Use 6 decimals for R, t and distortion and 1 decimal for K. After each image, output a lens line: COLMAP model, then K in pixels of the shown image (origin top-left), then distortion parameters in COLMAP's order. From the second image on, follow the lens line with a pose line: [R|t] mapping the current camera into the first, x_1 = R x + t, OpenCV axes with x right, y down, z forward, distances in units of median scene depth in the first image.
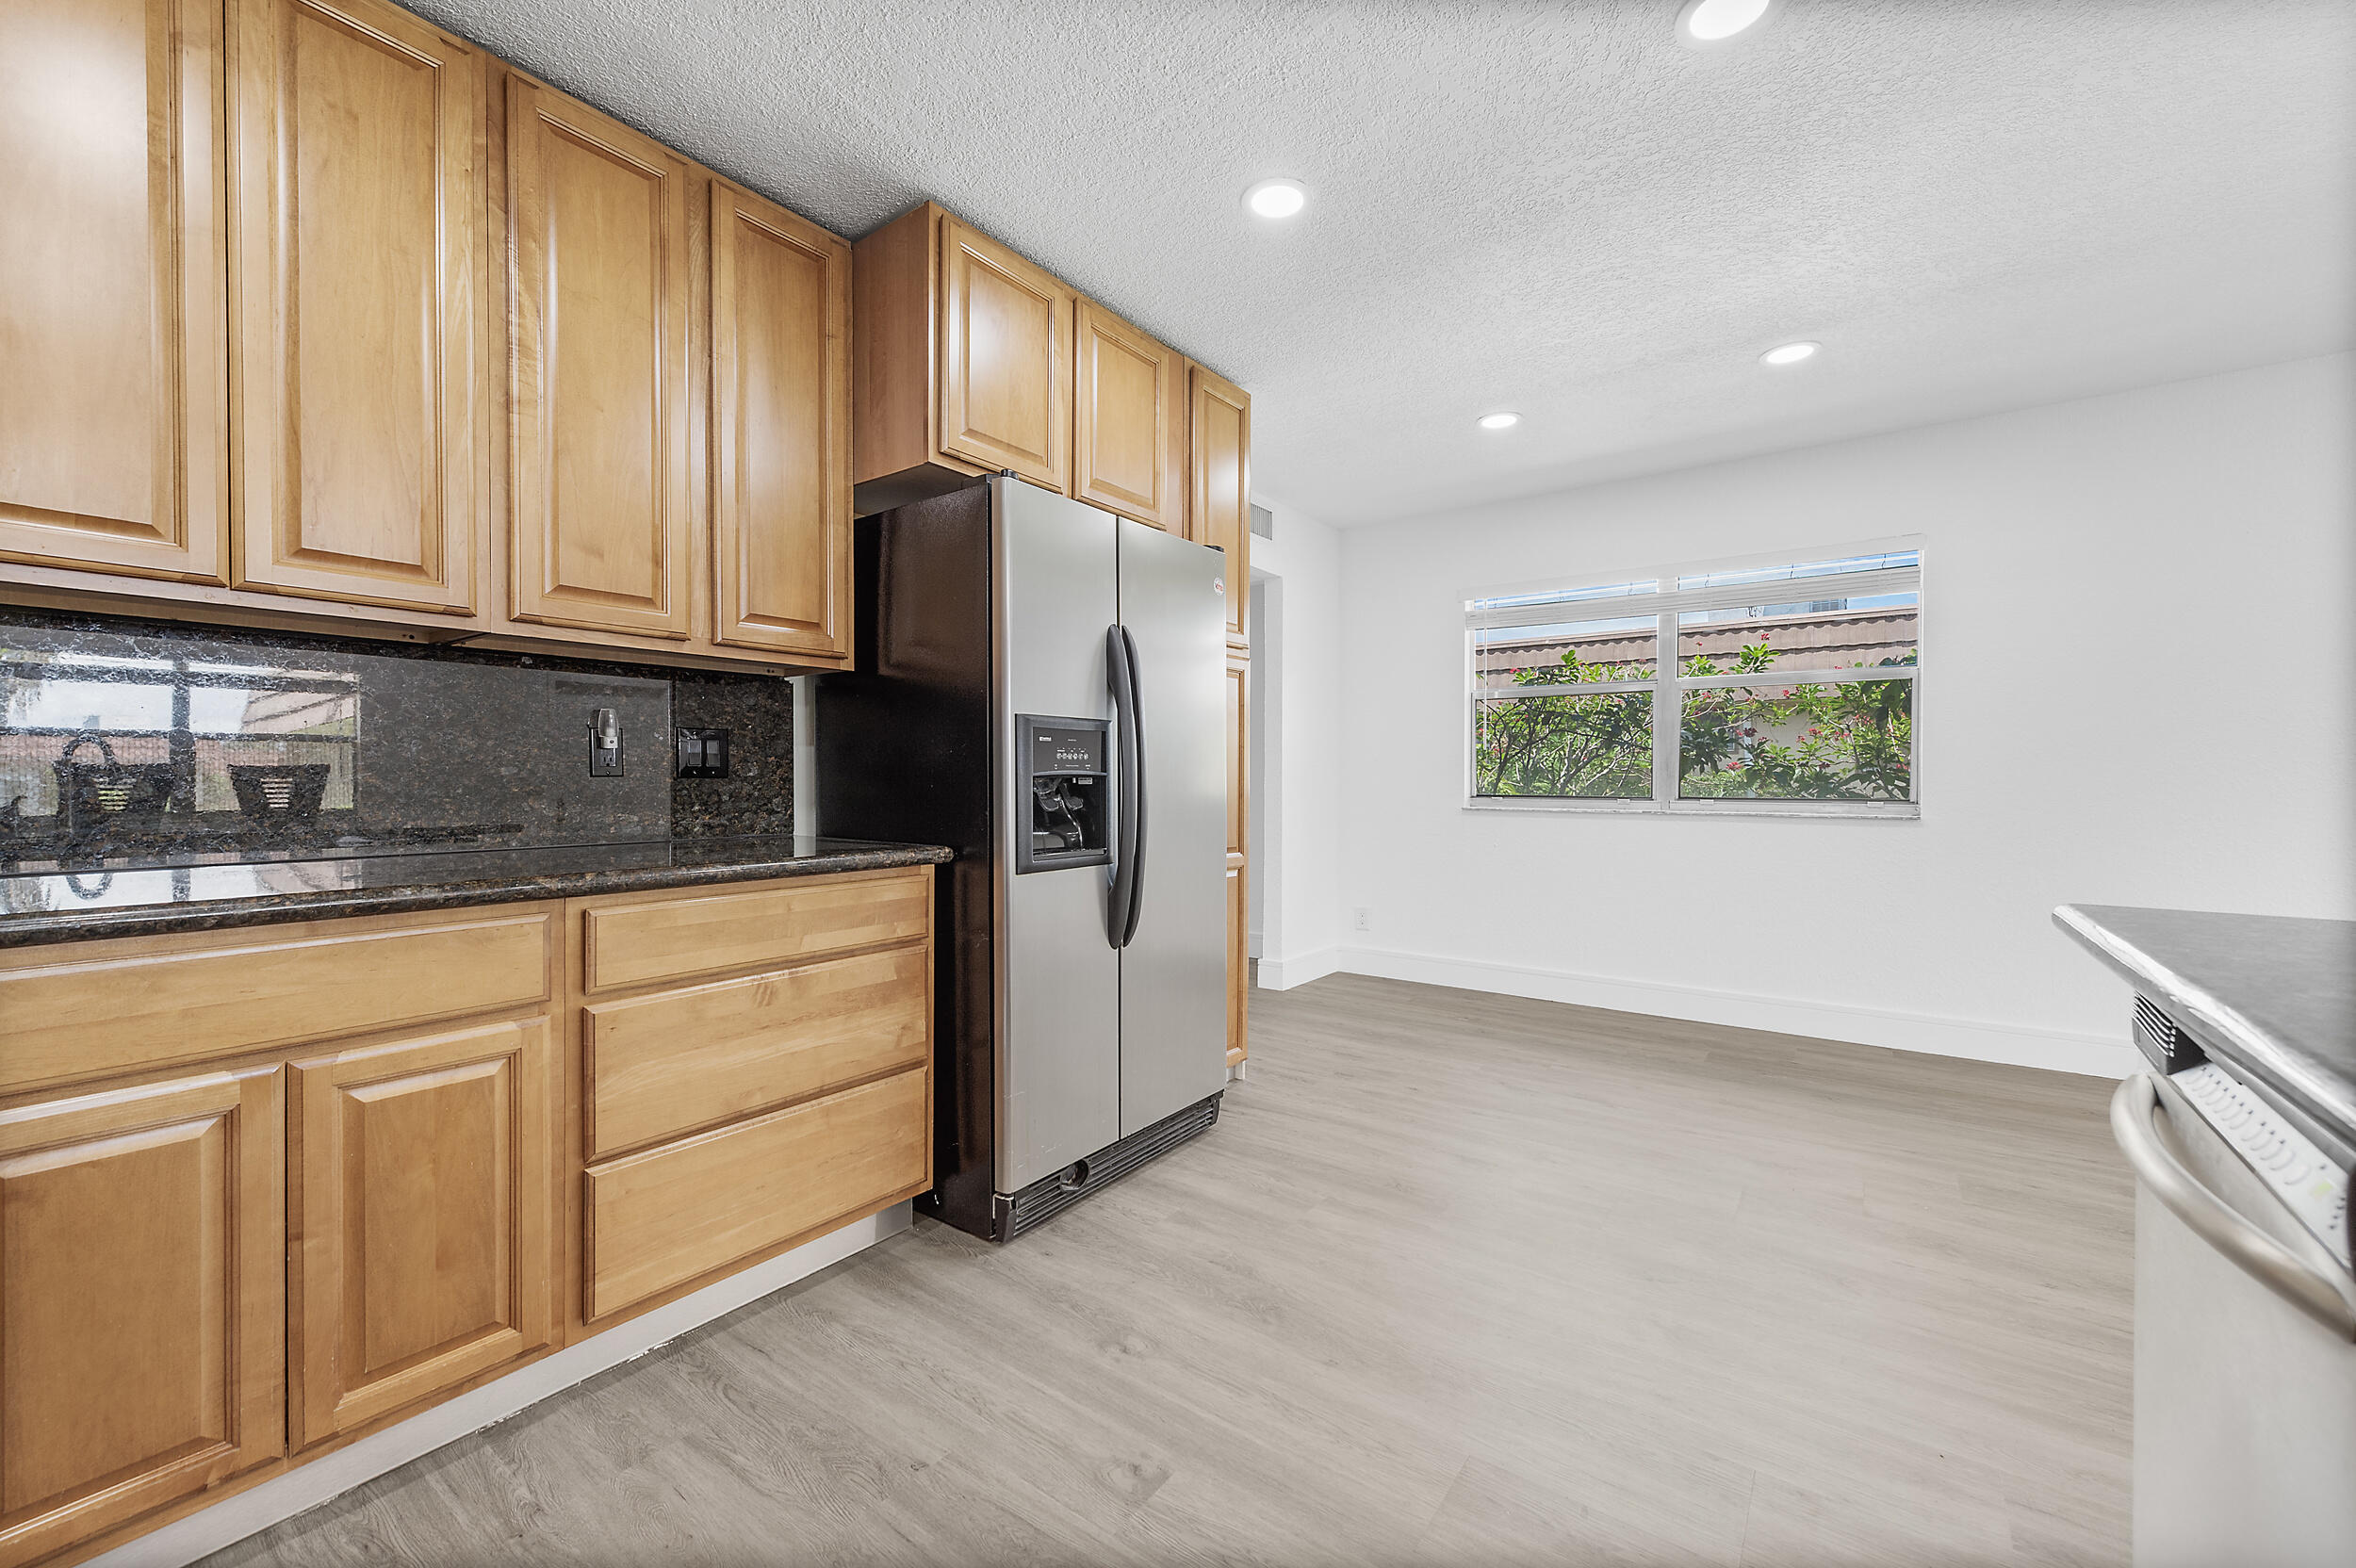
lens RADIAL K [[930.2, 0, 1174.4], [0, 930.2, 777.5], [0, 0, 1]] dist [0.006629, -0.002352]
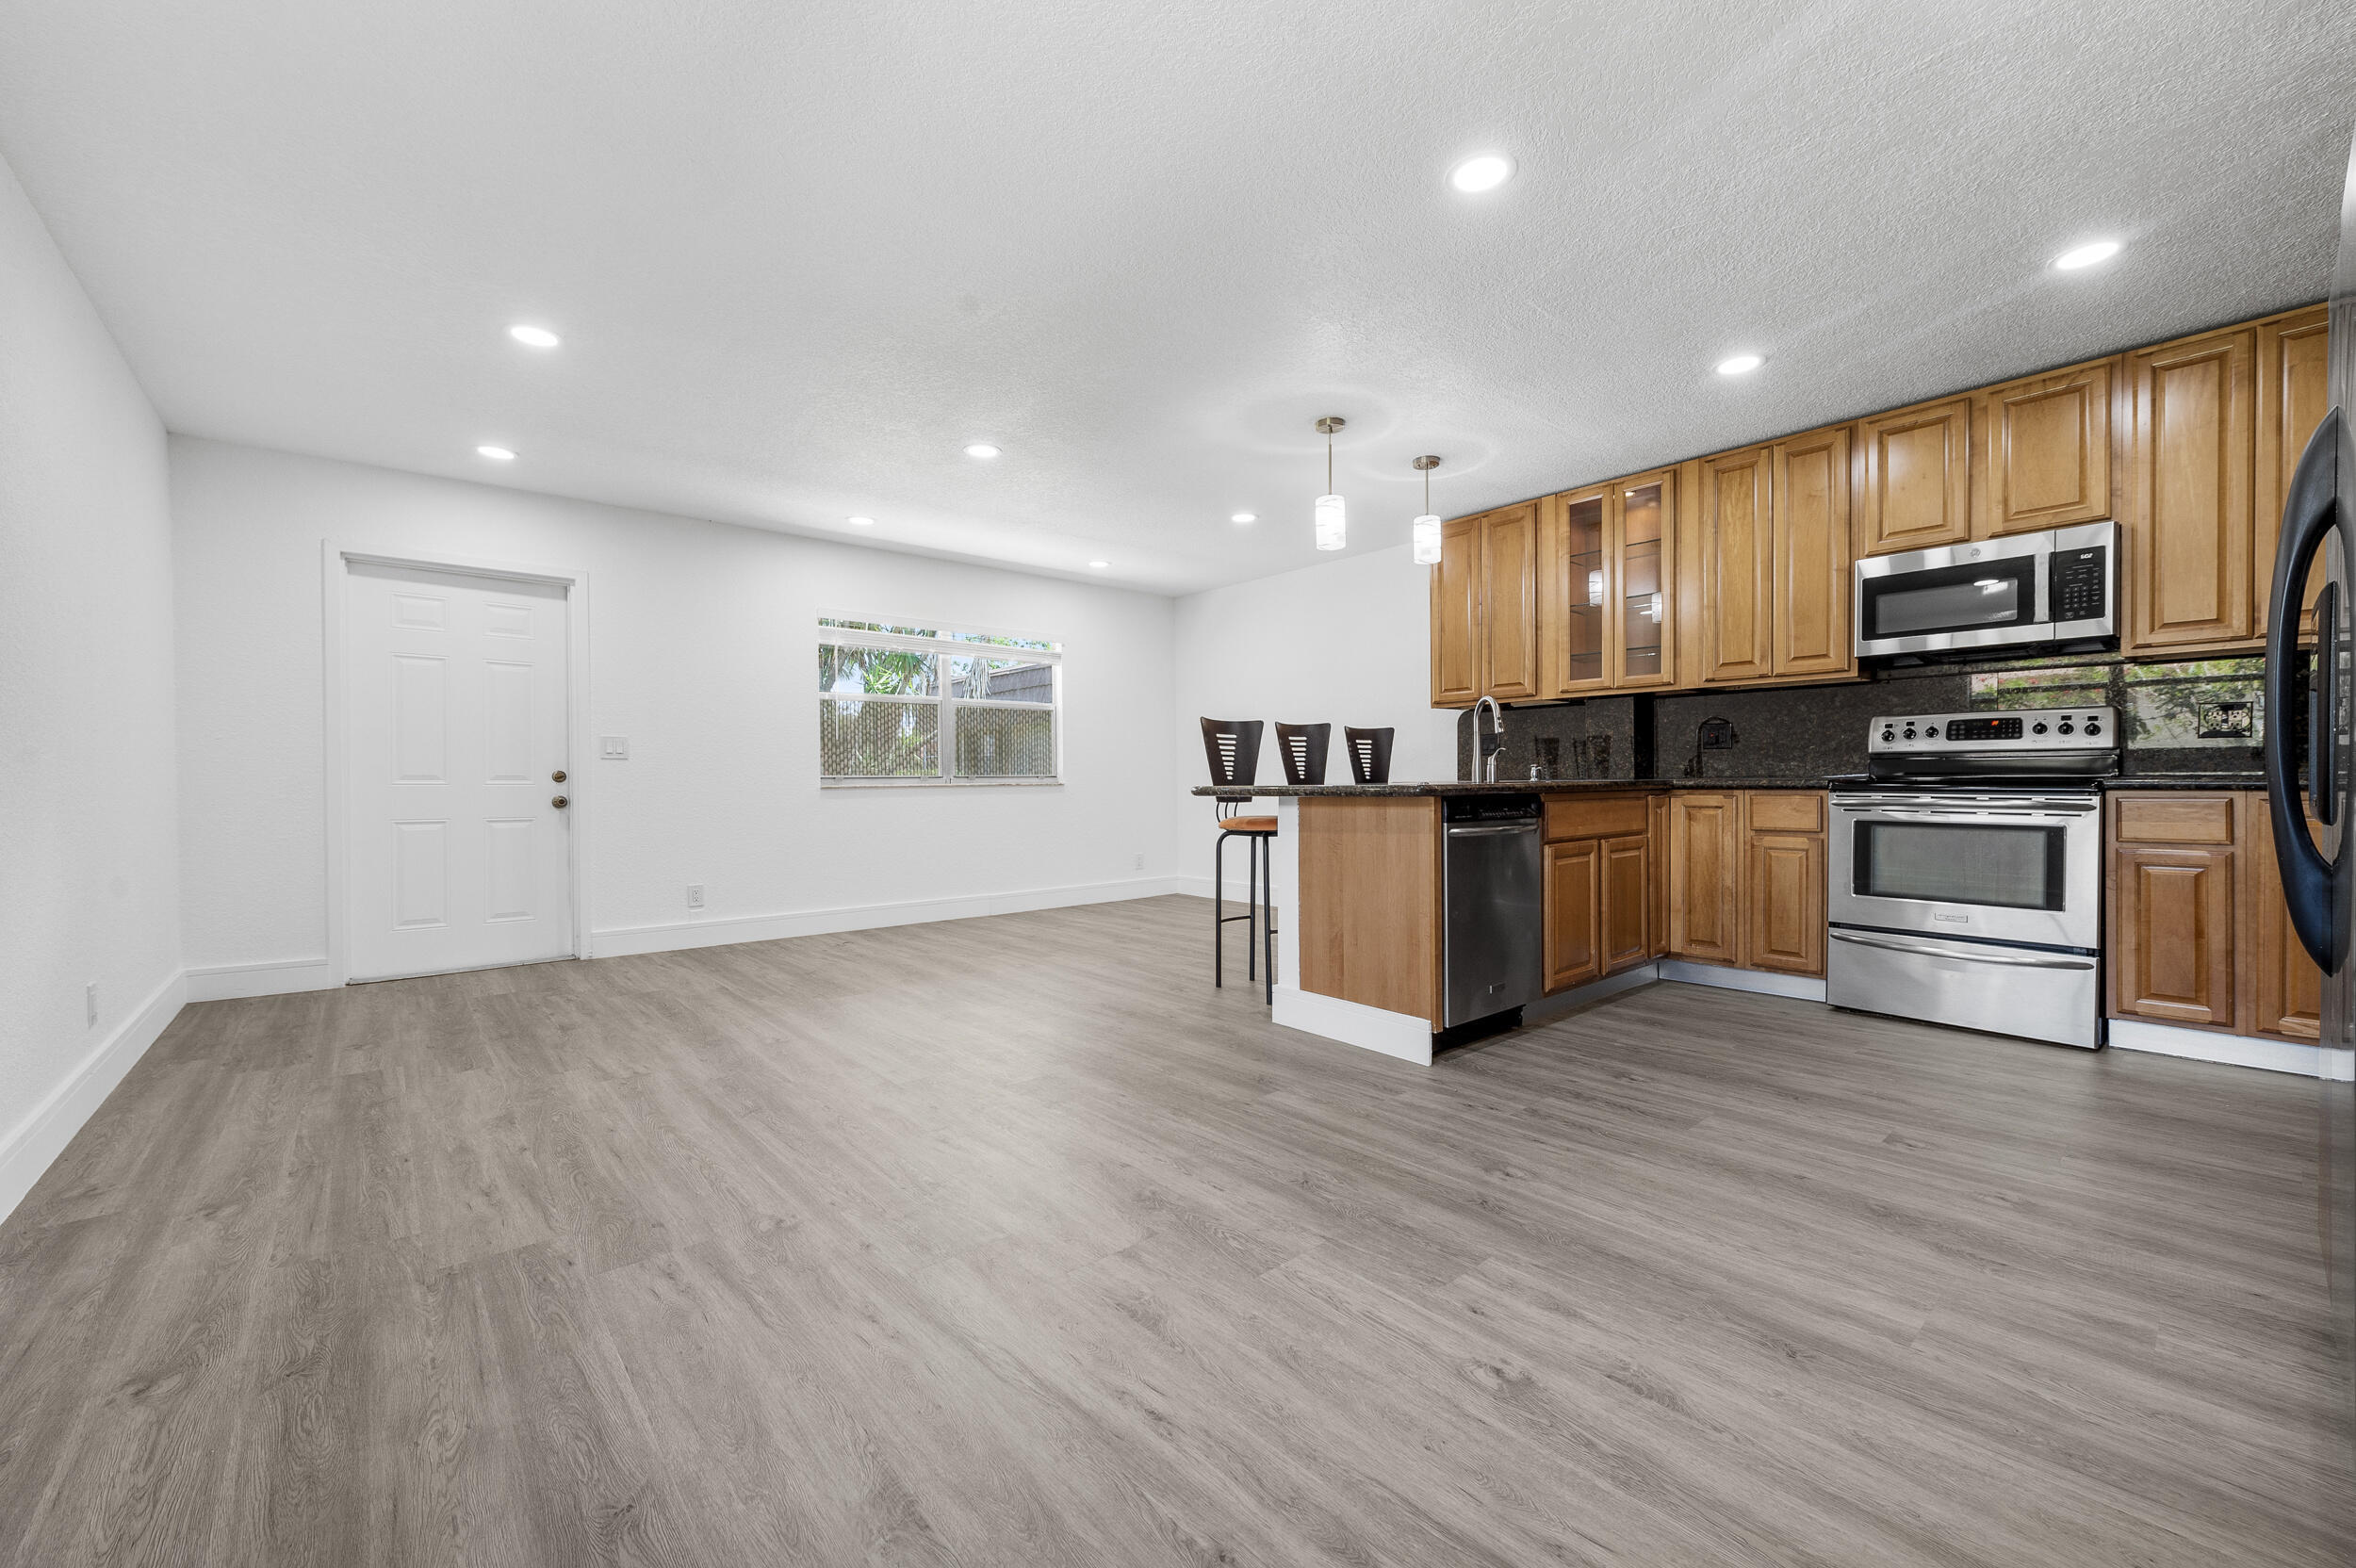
lens RADIAL K [[930.2, 0, 1167.6], [0, 930.2, 789.7], [0, 0, 1]] dist [0.006629, -0.002352]
pose [[-0.974433, 0.003796, 0.224646, 0.539032], [0.006412, 0.999920, 0.010917, 0.061033], [-0.224587, 0.012078, -0.974379, 1.815880]]
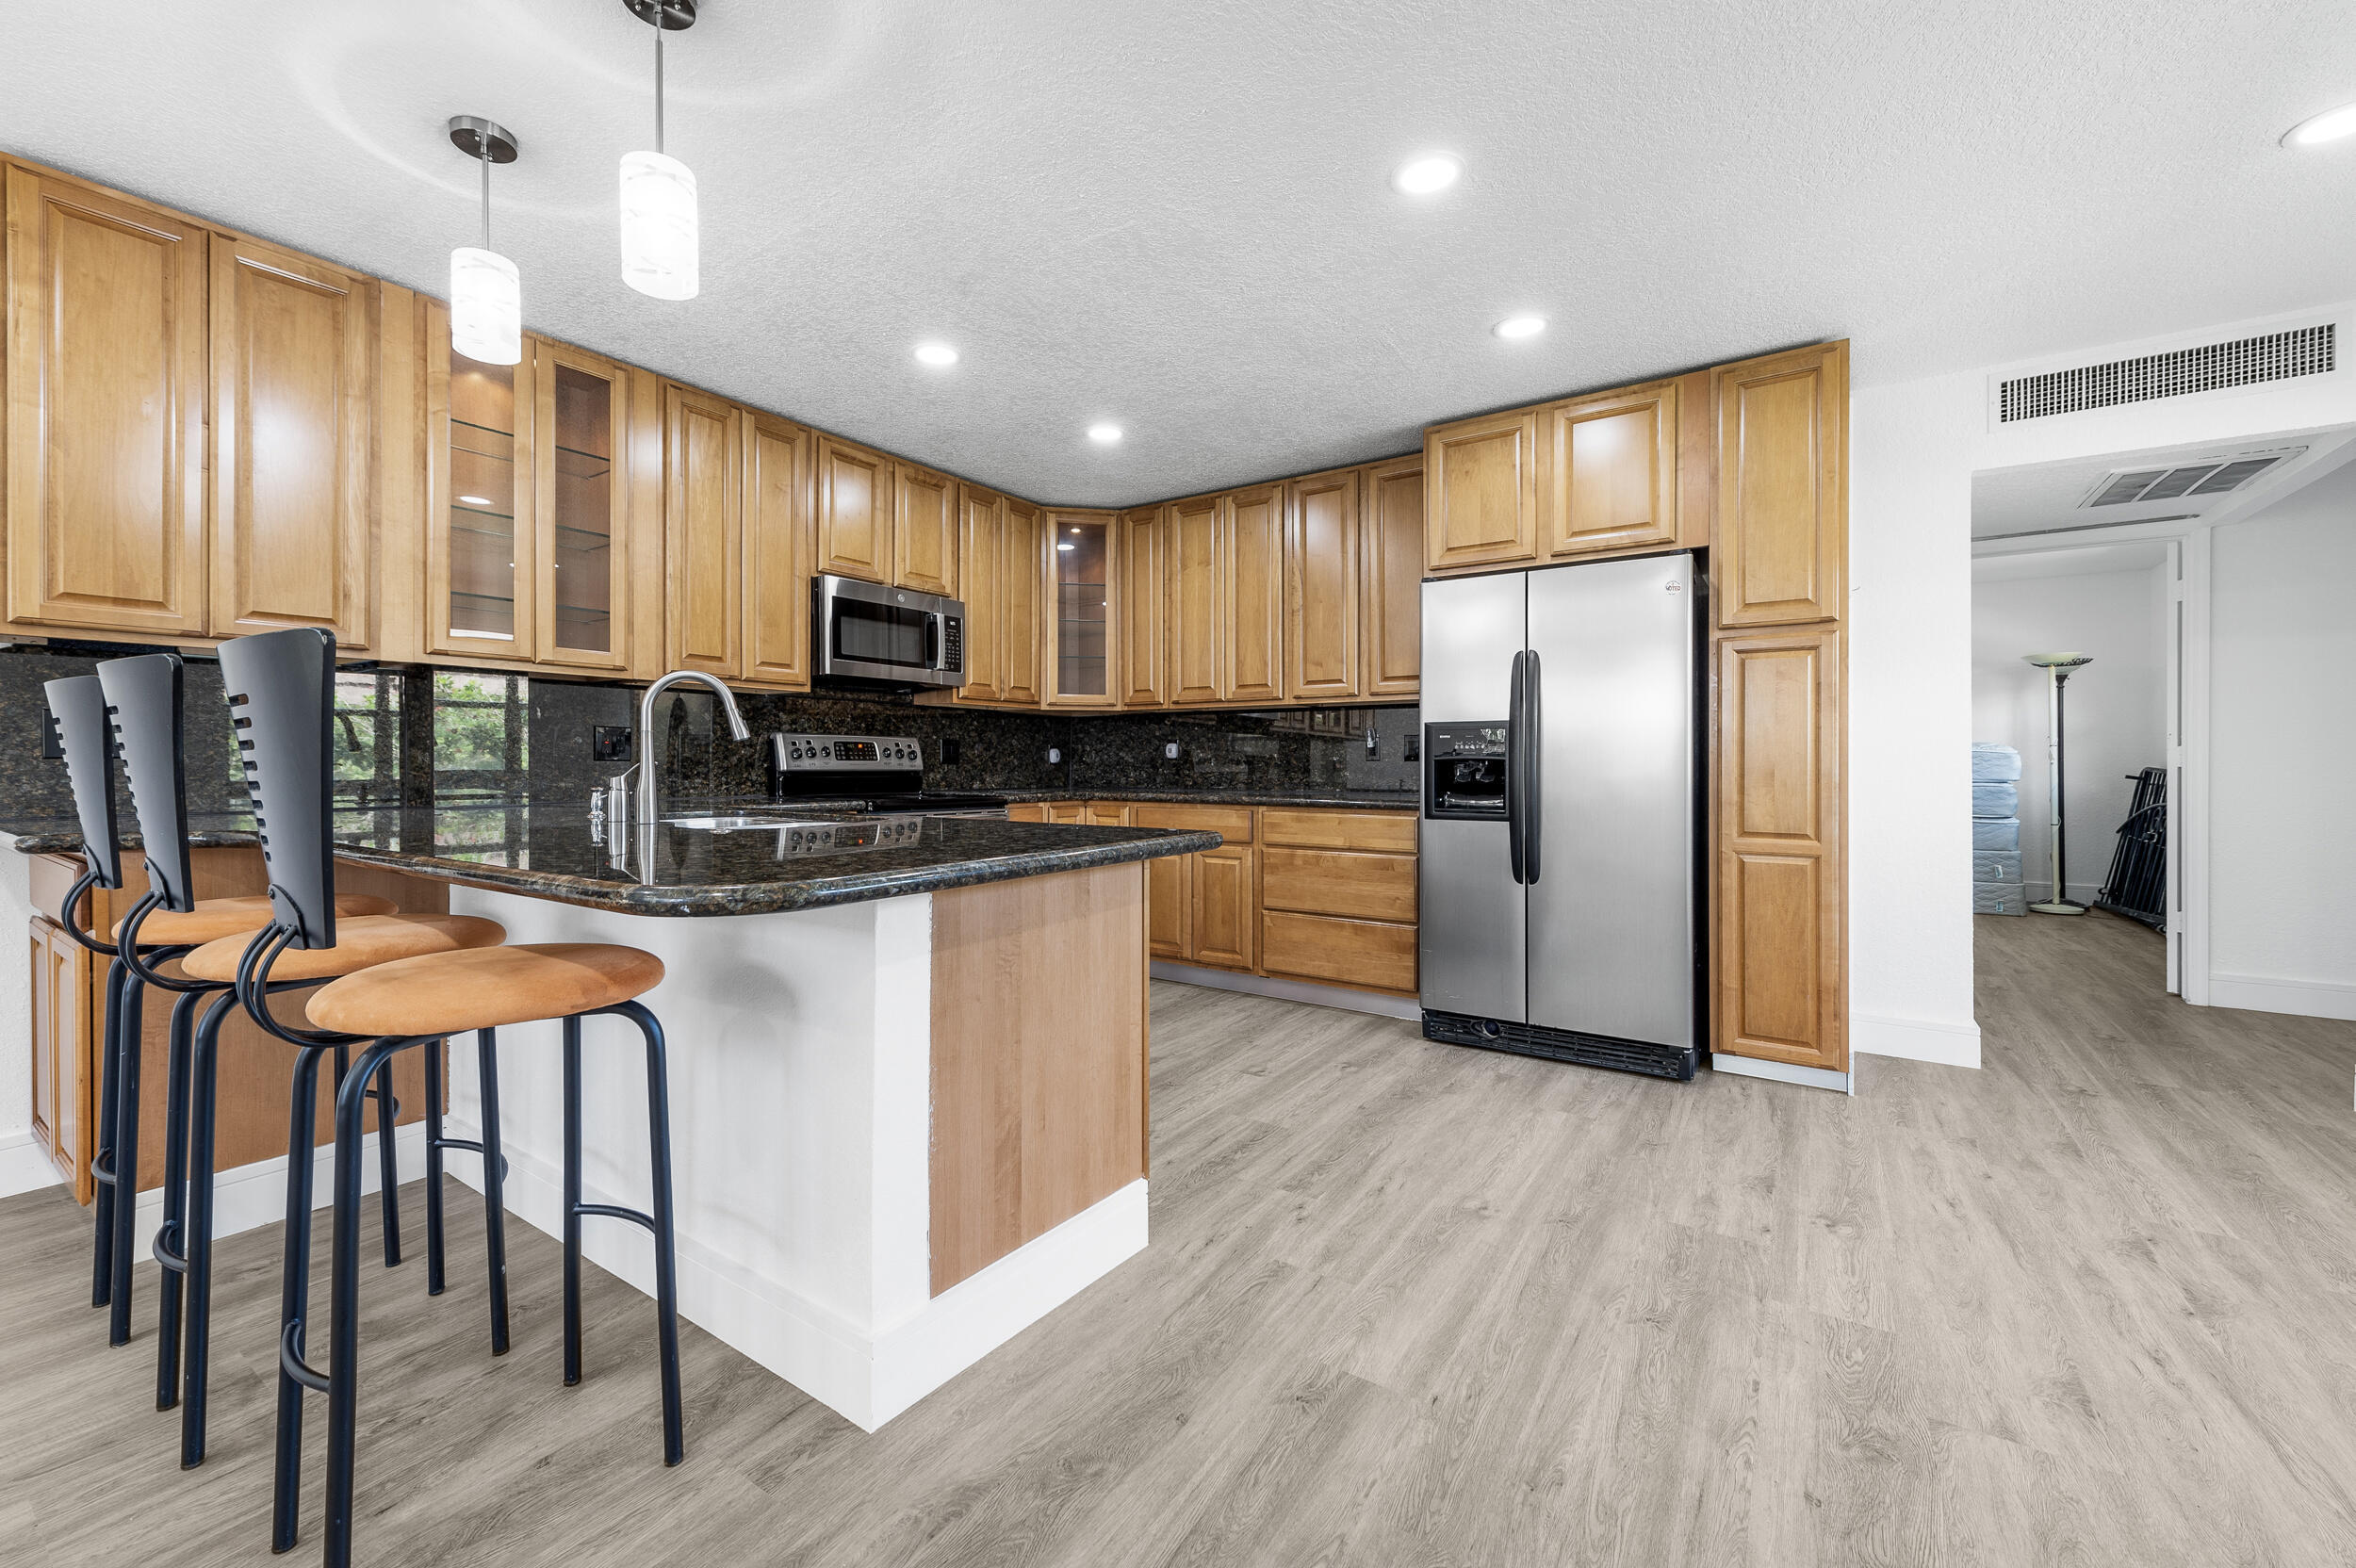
lens RADIAL K [[930.2, 0, 1173.5], [0, 930.2, 769.1], [0, 0, 1]] dist [0.006629, -0.002352]
pose [[0.046882, 0.004068, -0.998892, 1.372259], [-0.002662, 0.999989, 0.003948, 0.007709], [0.998897, 0.002474, 0.046893, 0.434186]]
